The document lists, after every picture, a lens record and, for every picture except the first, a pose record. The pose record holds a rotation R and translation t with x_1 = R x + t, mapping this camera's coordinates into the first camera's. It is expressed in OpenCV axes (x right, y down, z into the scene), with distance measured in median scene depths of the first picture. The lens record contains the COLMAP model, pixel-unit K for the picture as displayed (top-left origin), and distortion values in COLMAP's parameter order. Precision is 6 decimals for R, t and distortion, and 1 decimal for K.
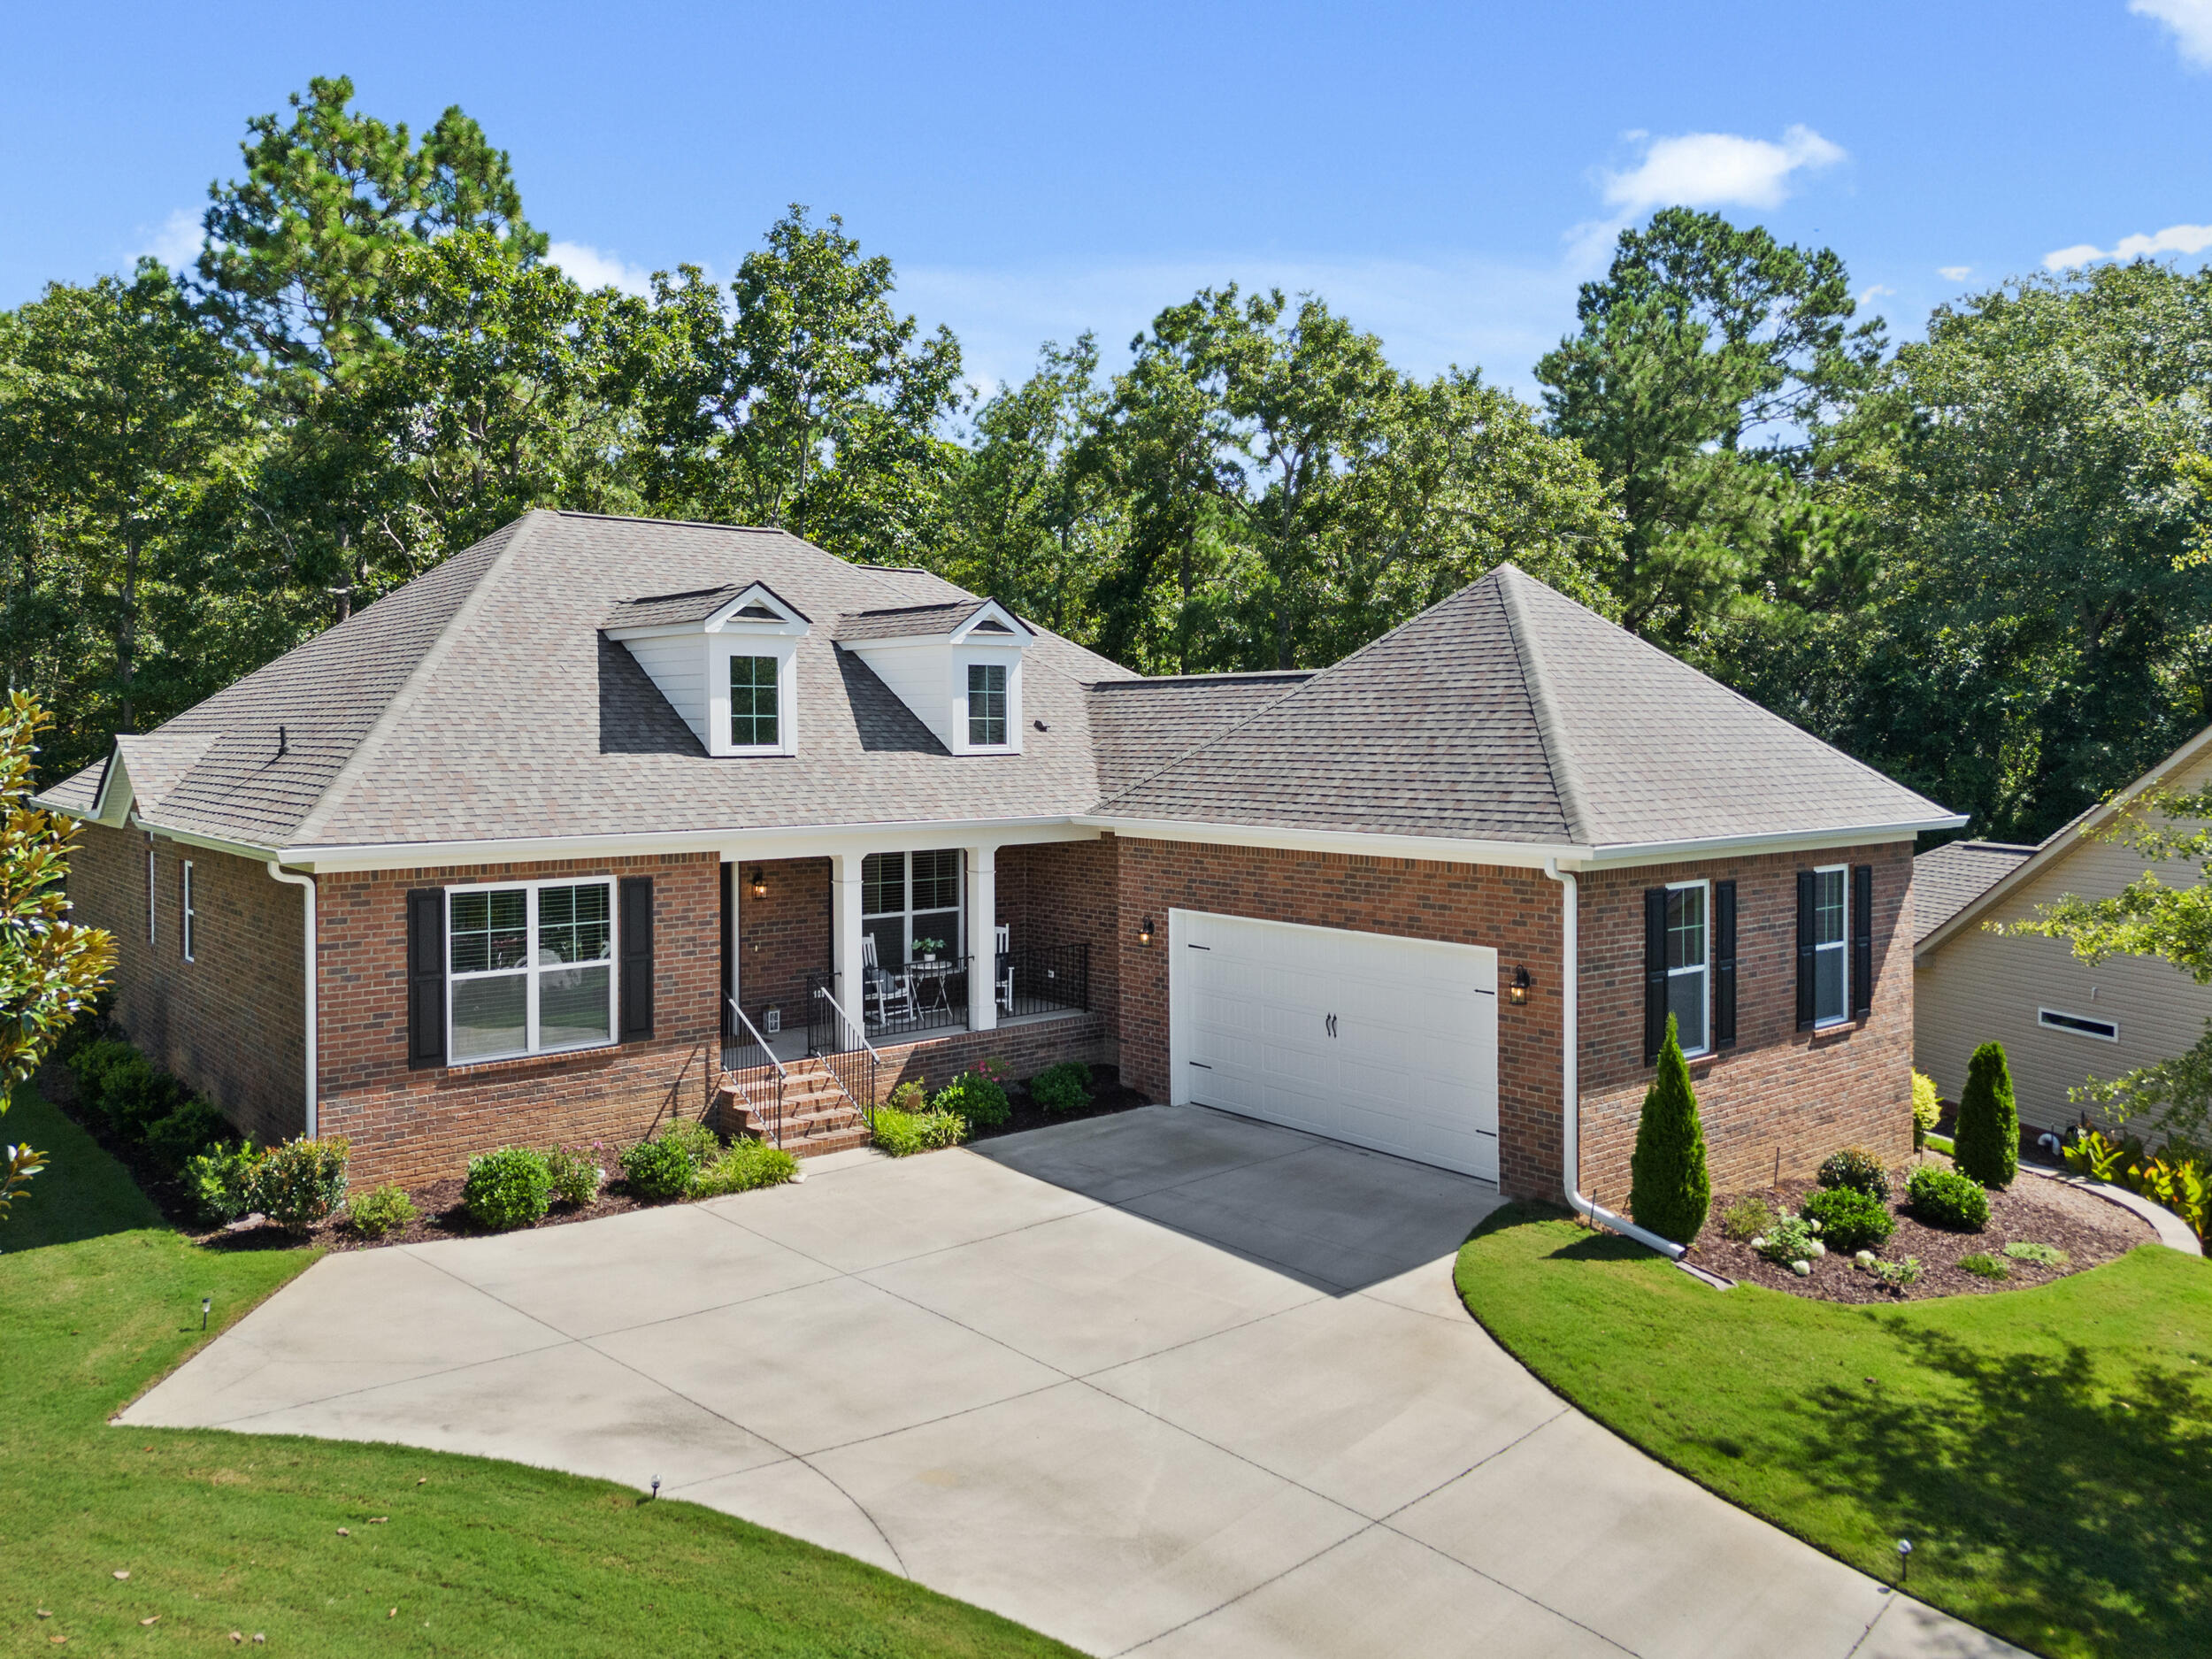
lens RADIAL K [[1555.6, 0, 1105.5], [0, 1555.6, 780.6], [0, 0, 1]] dist [0.028672, -0.005678]
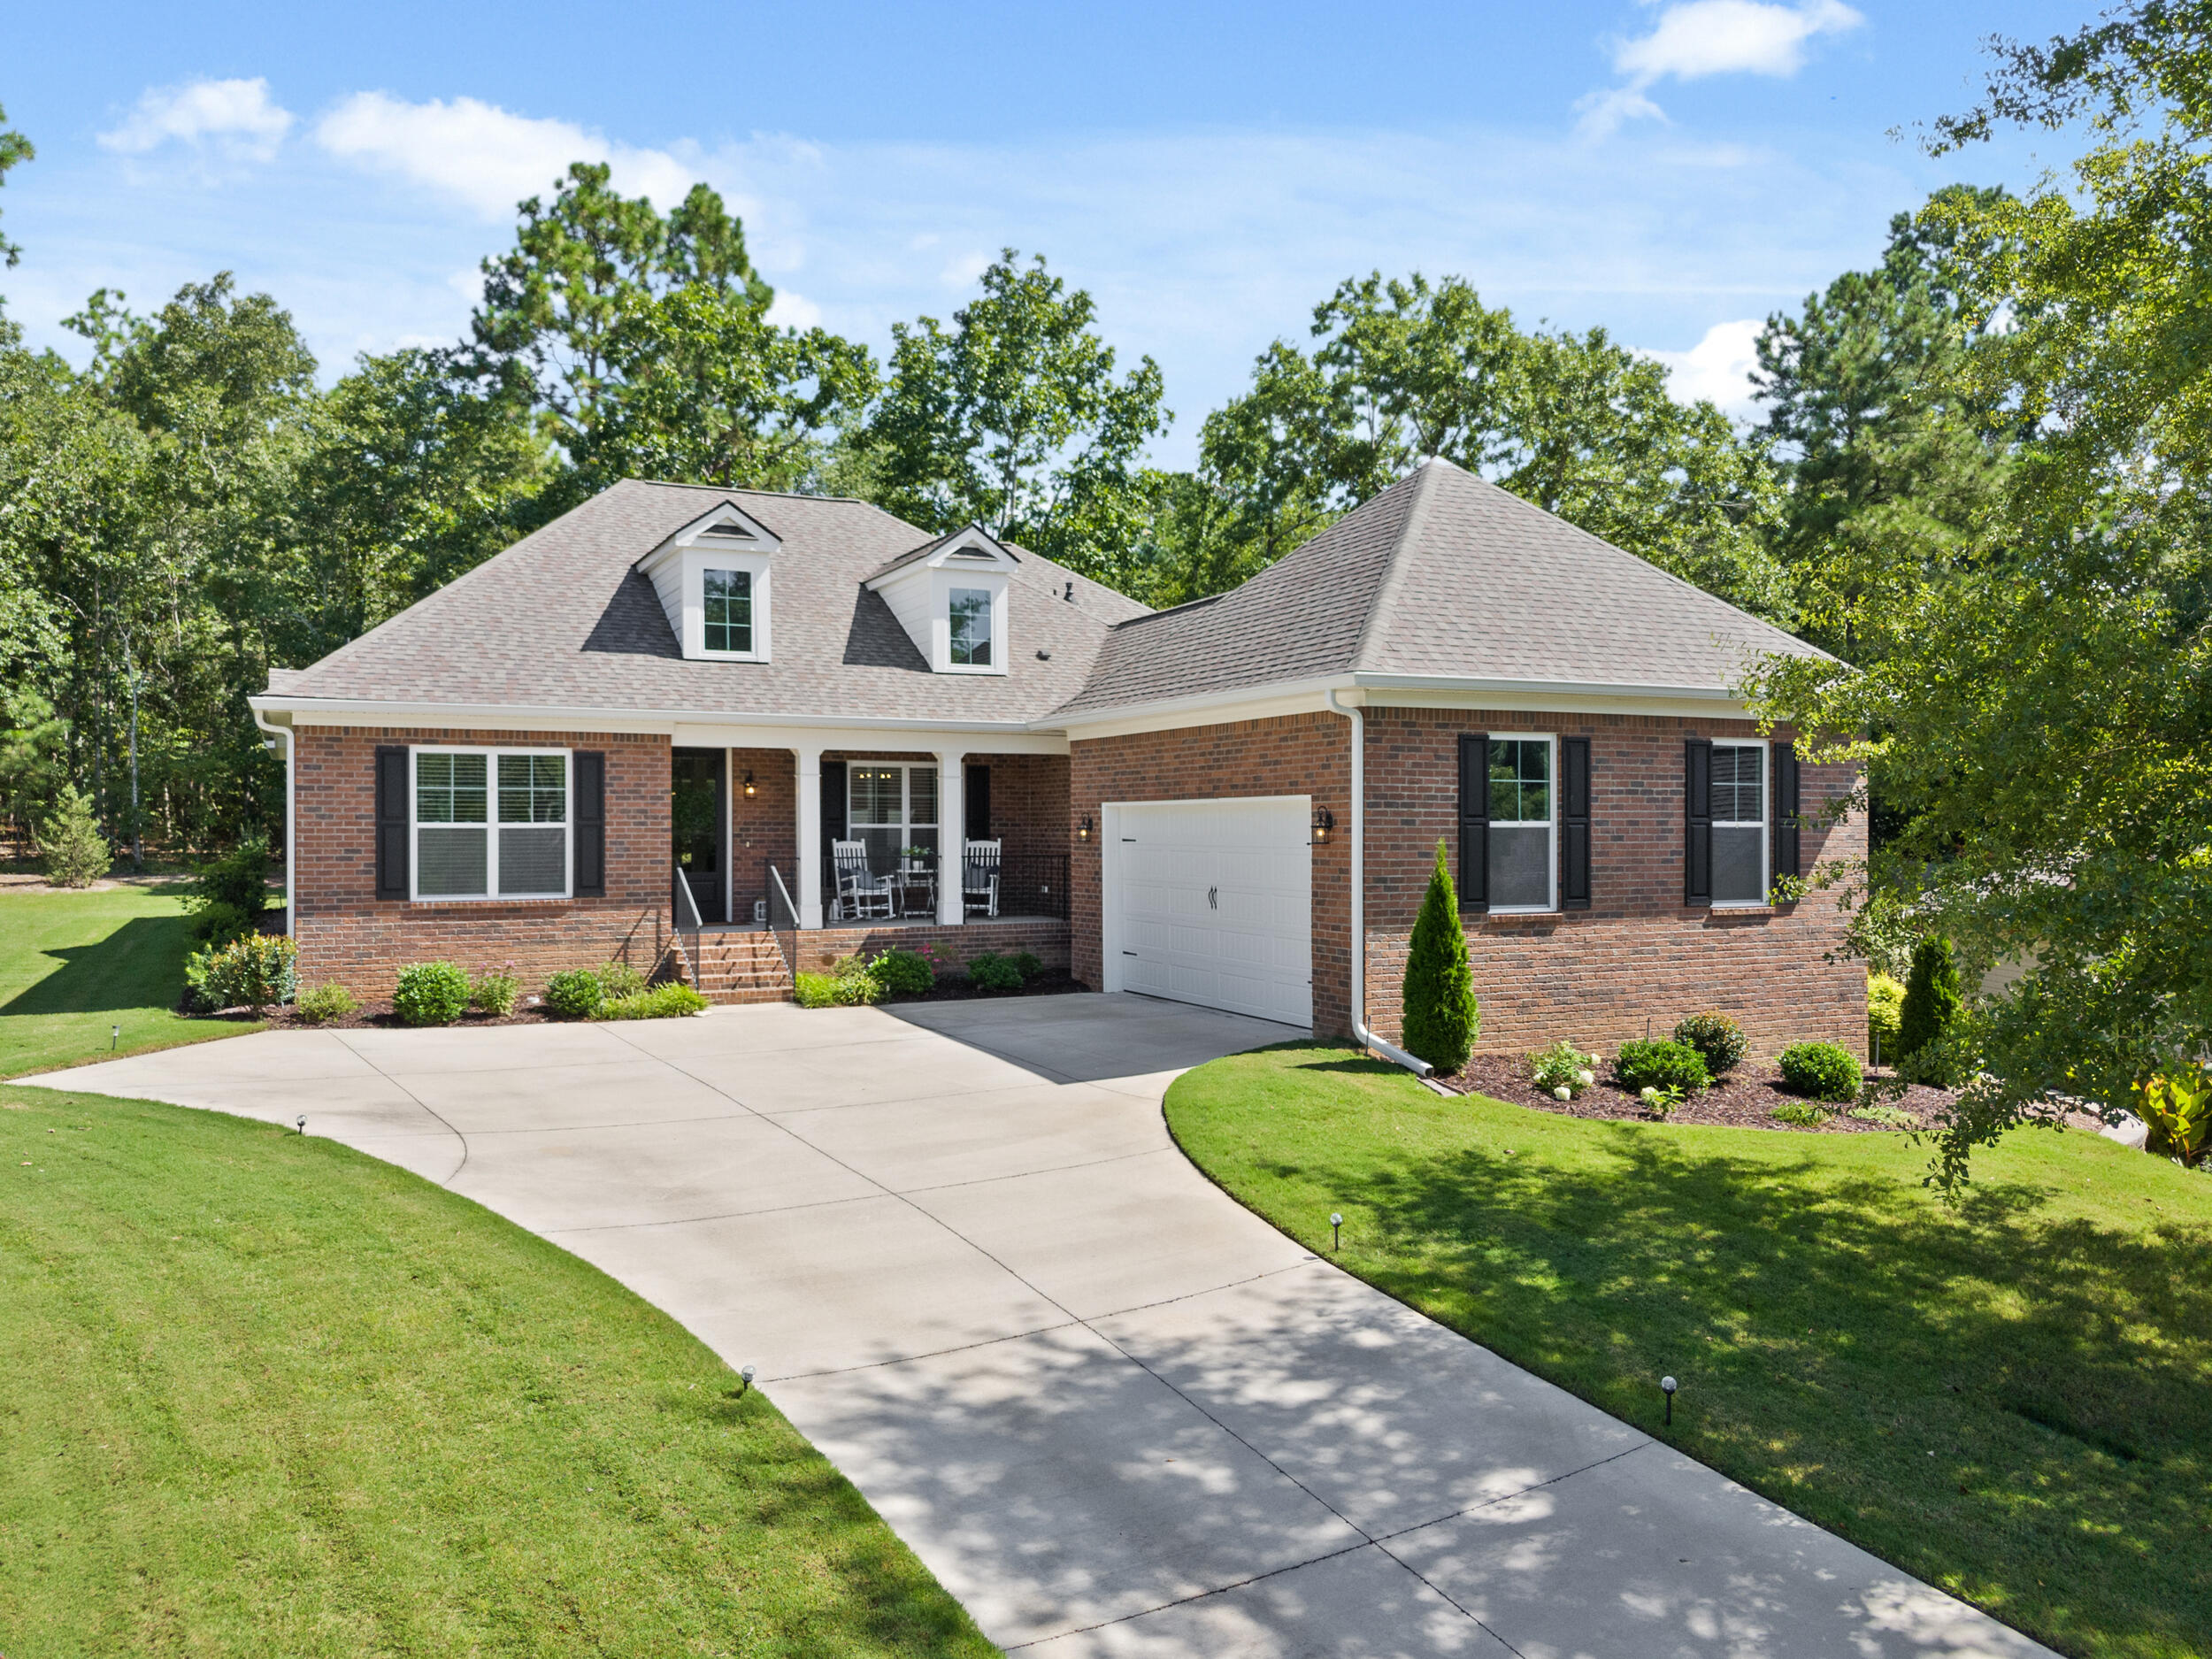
lens RADIAL K [[1542.8, 0, 1106.0], [0, 1542.8, 829.5], [0, 0, 1]] dist [0.047672, -0.059875]
pose [[0.973818, 0.002575, -0.227312, 0.299306], [-0.007412, 0.999764, -0.020428, 0.130097], [0.227206, 0.021578, 0.973608, -0.006331]]
